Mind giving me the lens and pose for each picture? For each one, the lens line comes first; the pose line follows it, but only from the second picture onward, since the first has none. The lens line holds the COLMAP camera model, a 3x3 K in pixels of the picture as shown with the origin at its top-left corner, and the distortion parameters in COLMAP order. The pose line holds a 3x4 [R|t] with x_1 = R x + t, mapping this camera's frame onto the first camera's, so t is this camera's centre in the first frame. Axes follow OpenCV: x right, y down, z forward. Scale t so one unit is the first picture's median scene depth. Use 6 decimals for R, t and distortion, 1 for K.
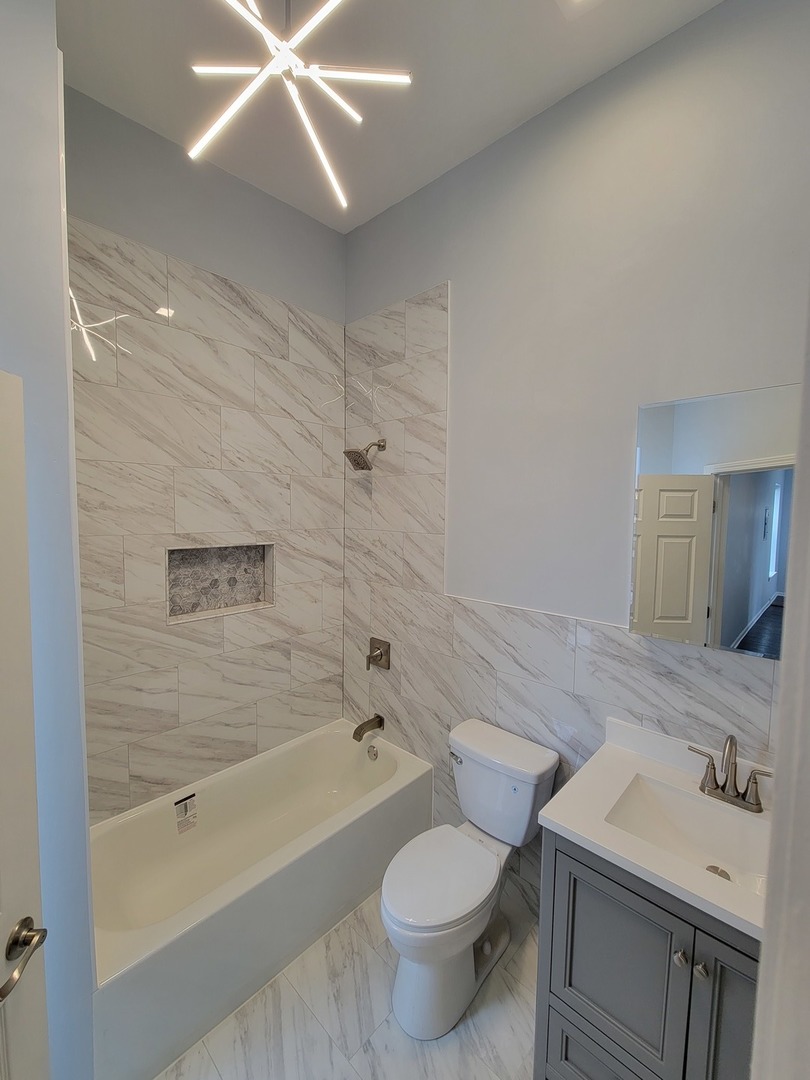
lens RADIAL K [[442.6, 0, 404.2], [0, 442.6, 538.6], [0, 0, 1]] dist [-0.003096, -0.000405]
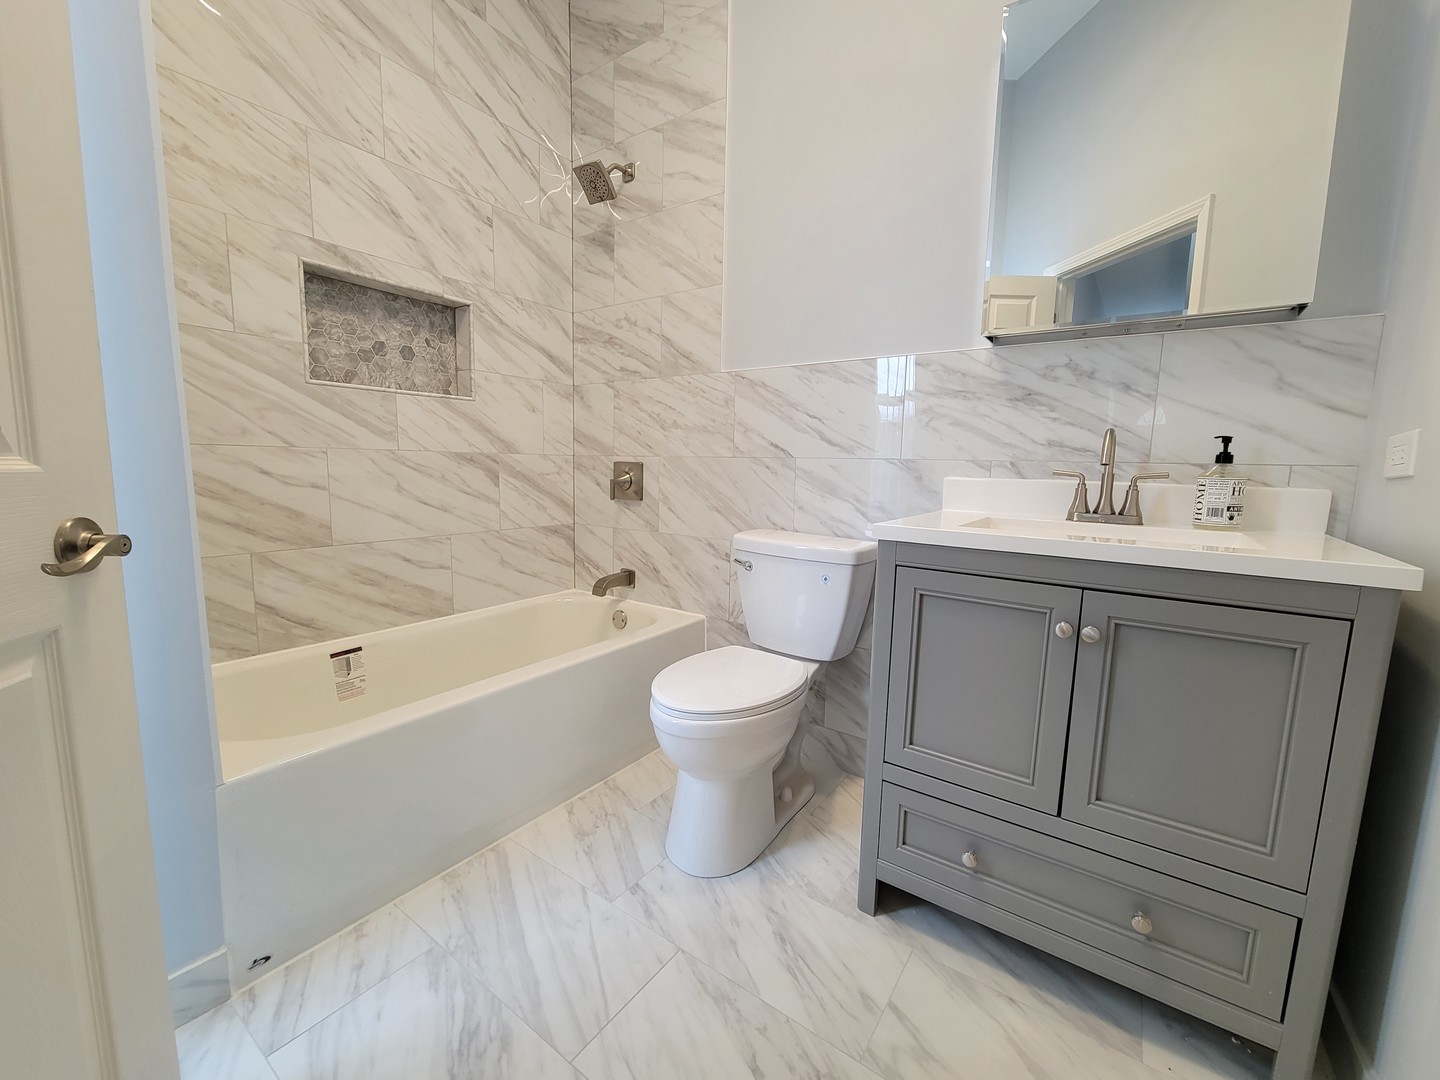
lens RADIAL K [[590.2, 0, 717.6], [0, 590.2, 540.2], [0, 0, 1]] dist [-0.003096, -0.000405]
pose [[0.990588, -0.010794, 0.136451, -0.052483], [0.001886, 0.997868, 0.065240, 0.355458], [-0.136864, -0.064369, 0.988496, 0.038407]]
